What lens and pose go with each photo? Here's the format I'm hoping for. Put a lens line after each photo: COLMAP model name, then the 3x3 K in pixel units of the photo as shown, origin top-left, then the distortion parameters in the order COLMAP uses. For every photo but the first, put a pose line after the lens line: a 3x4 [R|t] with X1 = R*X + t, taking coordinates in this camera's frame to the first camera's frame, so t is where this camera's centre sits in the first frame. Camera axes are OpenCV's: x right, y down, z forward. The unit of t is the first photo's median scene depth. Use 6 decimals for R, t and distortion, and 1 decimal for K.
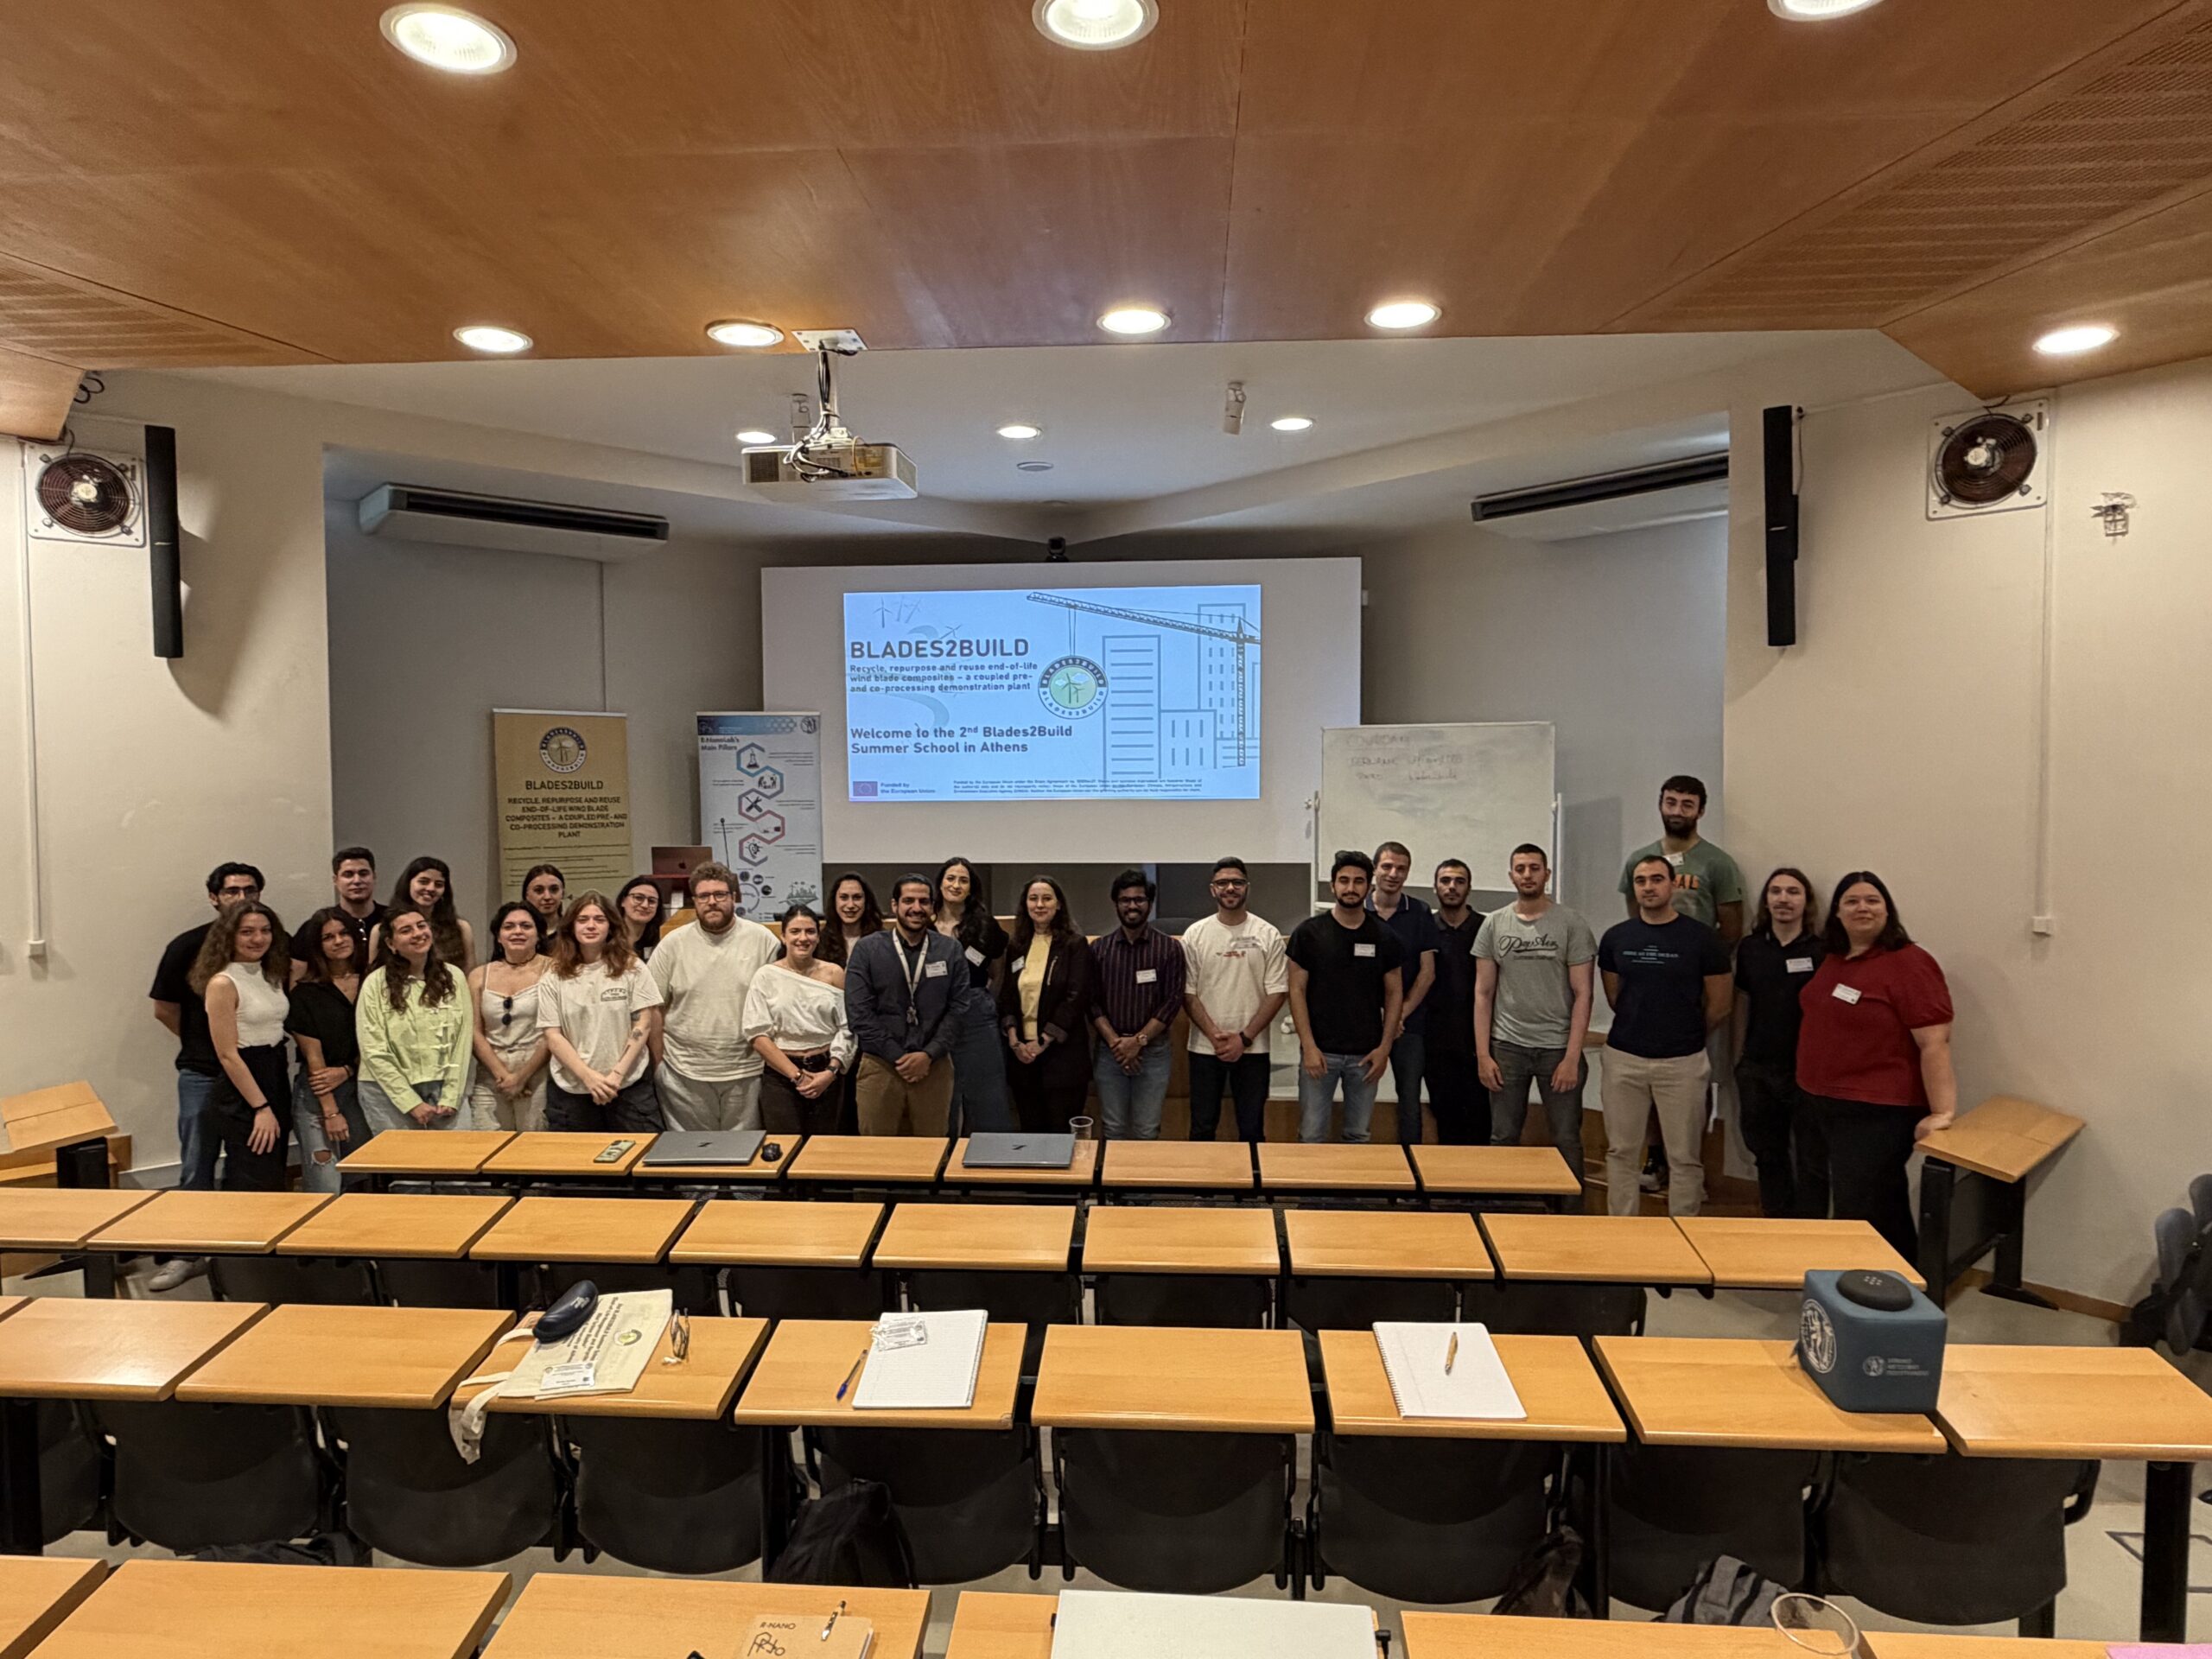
lens RADIAL K [[1312.6, 0, 1101.2], [0, 1312.6, 824.7], [0, 0, 1]] dist [0.000250, 0.000404]
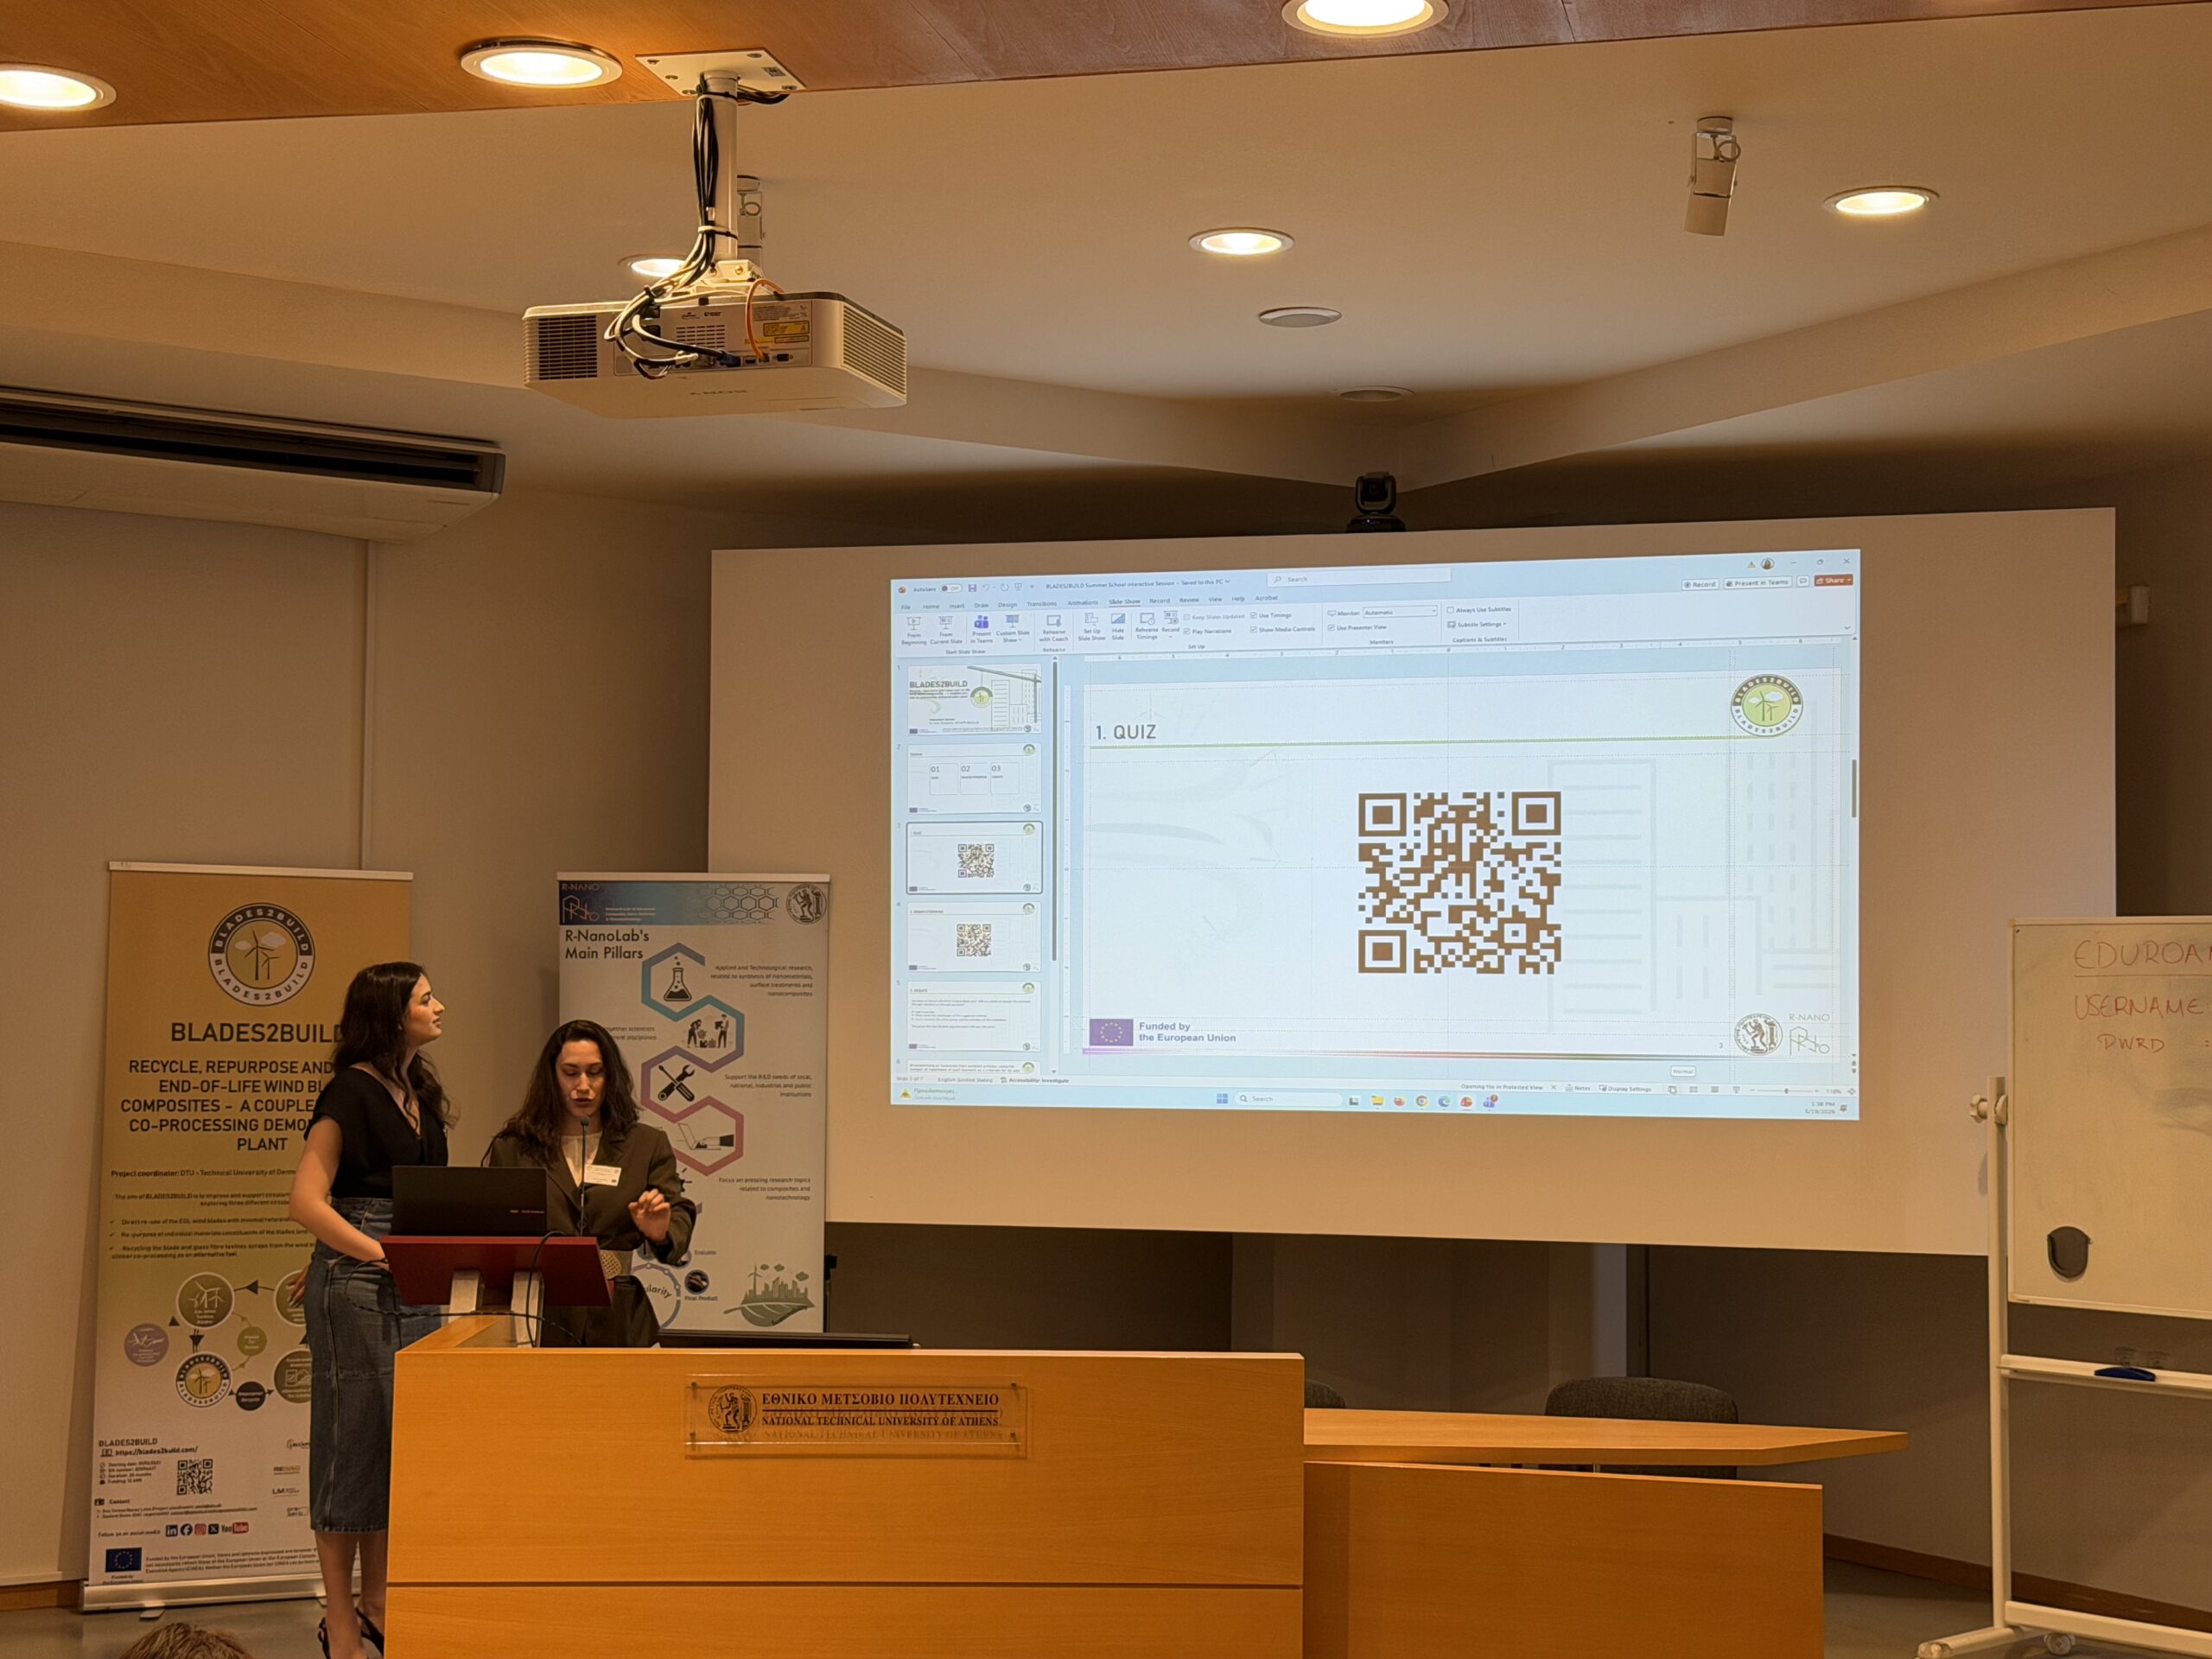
lens RADIAL K [[3196.9, 0, 1105.9], [0, 3196.9, 839.6], [0, 0, 1]] dist [0.168648, -0.309831]
pose [[0.984946, 0.005368, -0.172777, 0.062579], [-0.022299, 0.995112, -0.096204, 0.003546], [0.171416, 0.098608, 0.980252, -0.034174]]
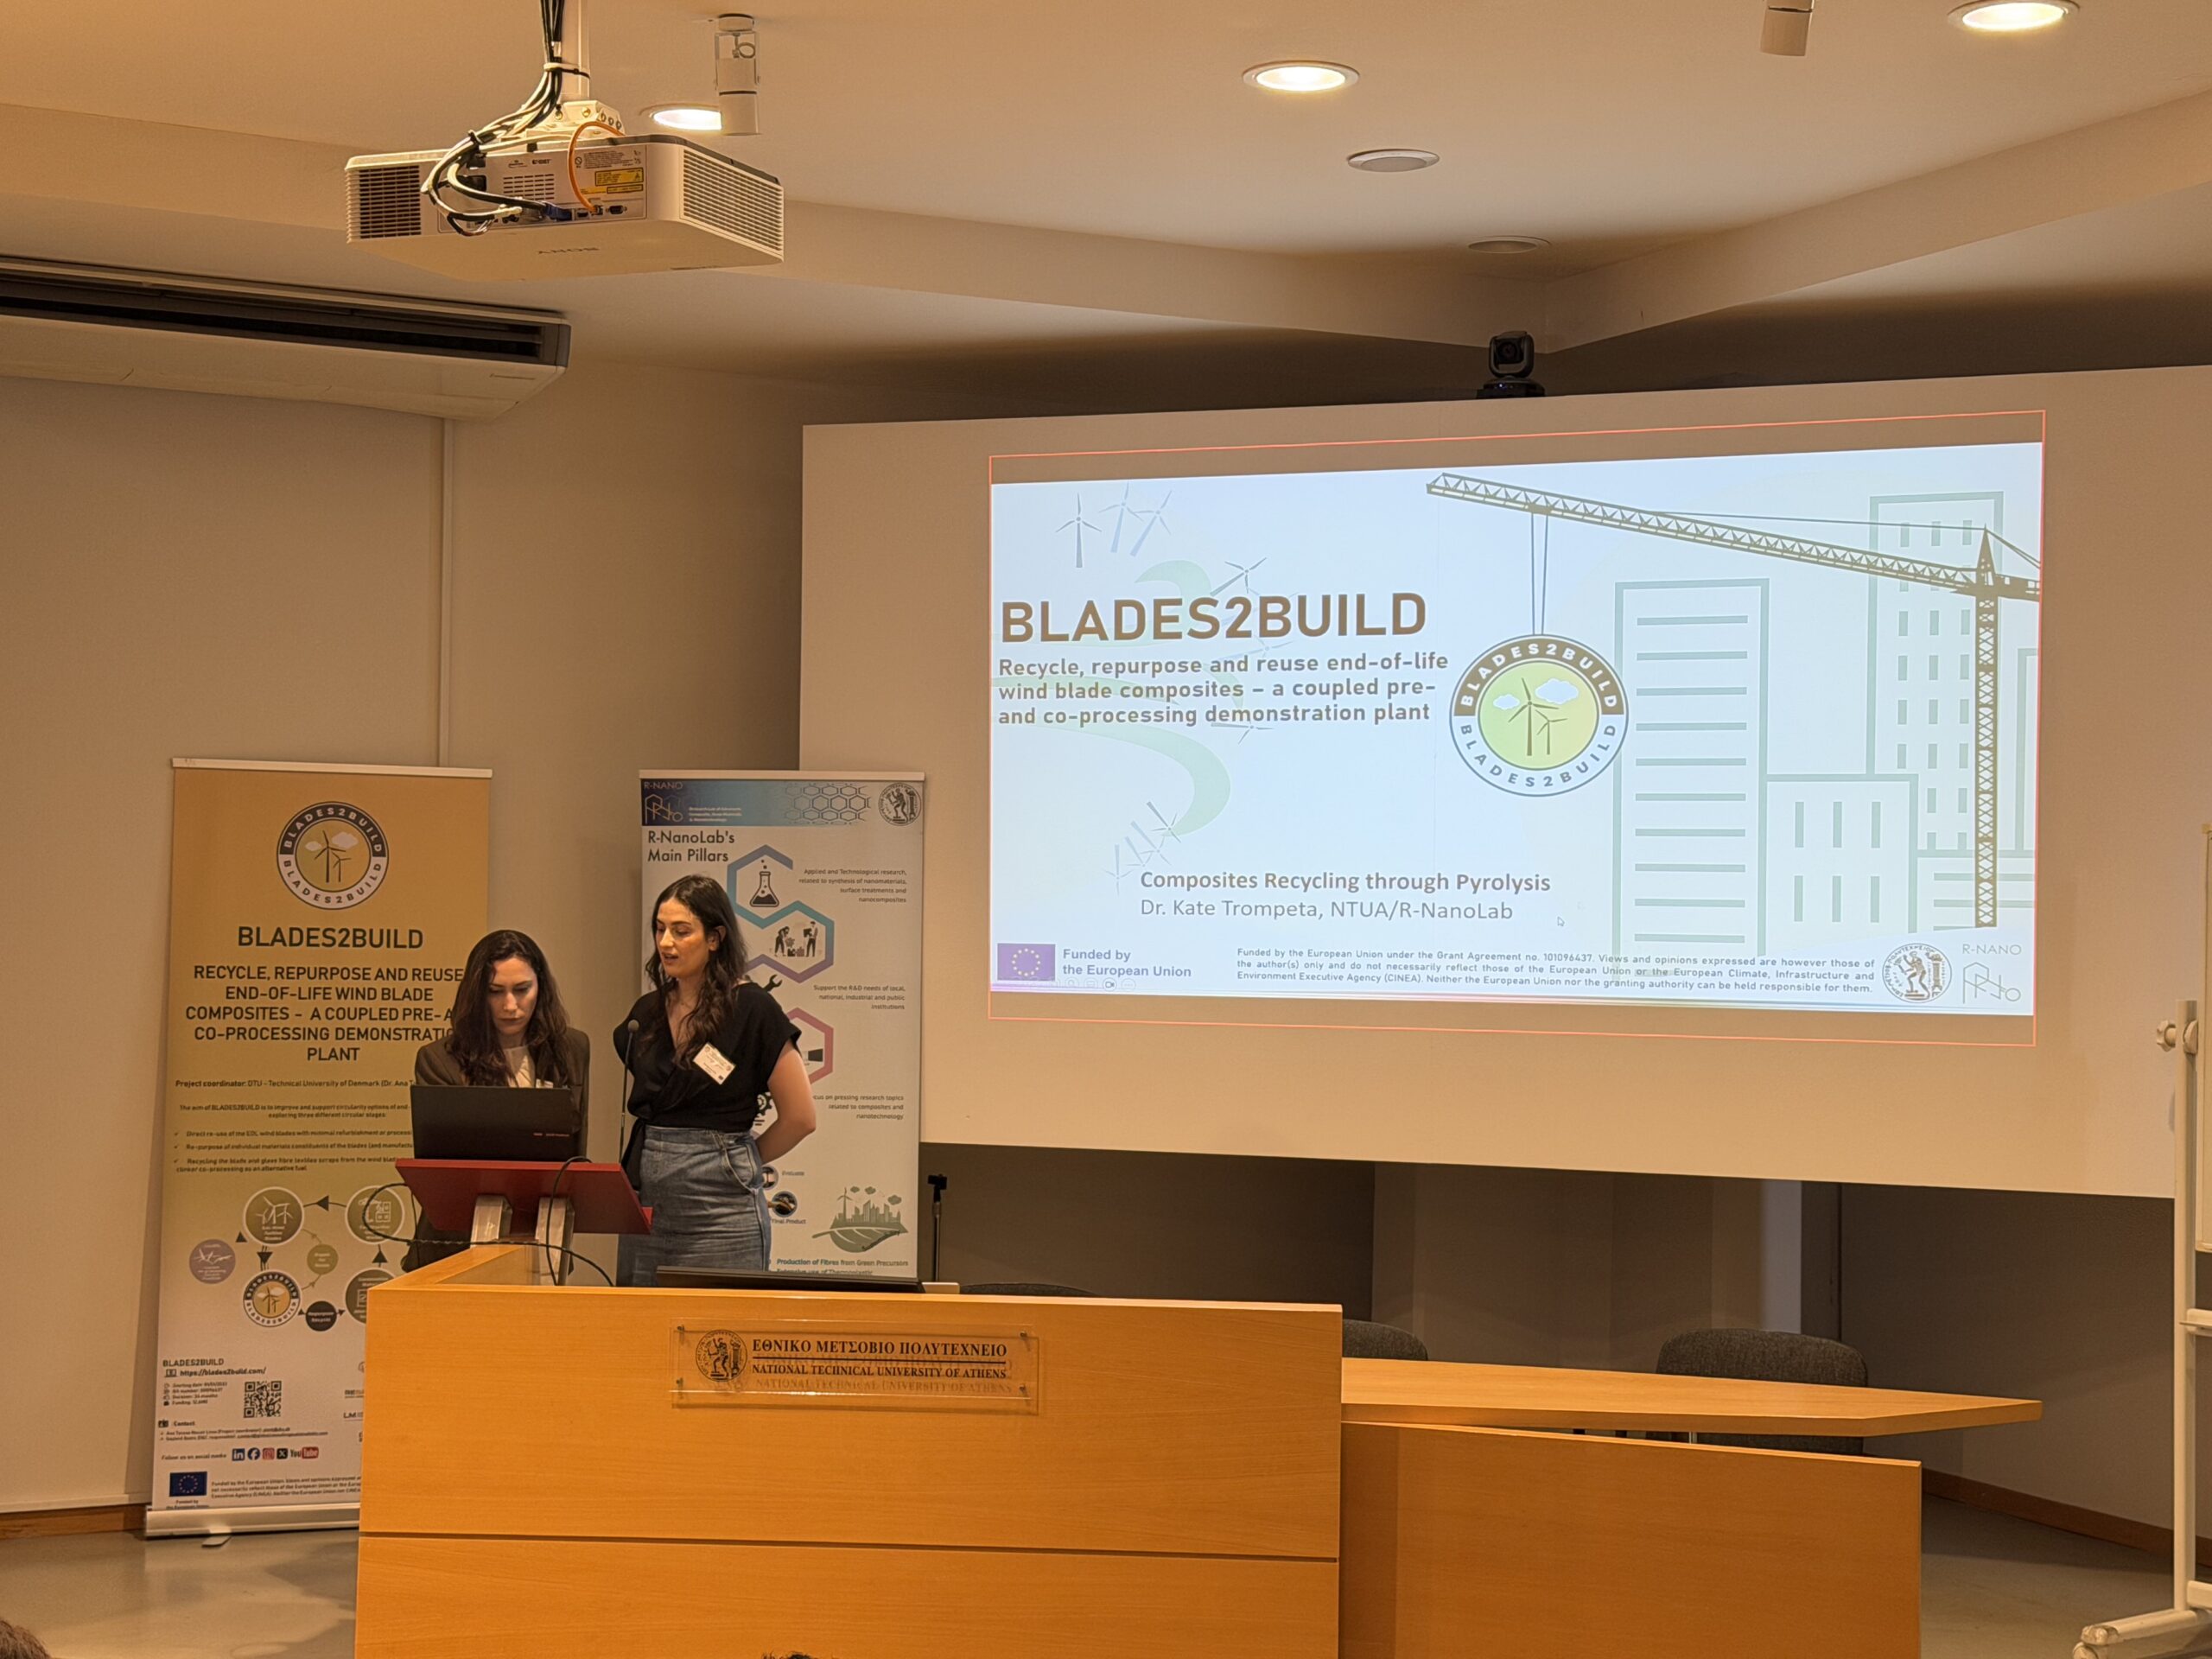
lens RADIAL K [[3304.5, 0, 1105.8], [0, 3304.5, 831.4], [0, 0, 1]] dist [0.152800, -0.198872]
pose [[0.963106, 0.013715, -0.268772, 0.121118], [-0.031014, 0.997703, -0.060227, -0.007267], [0.267328, 0.066340, 0.961319, 0.024600]]
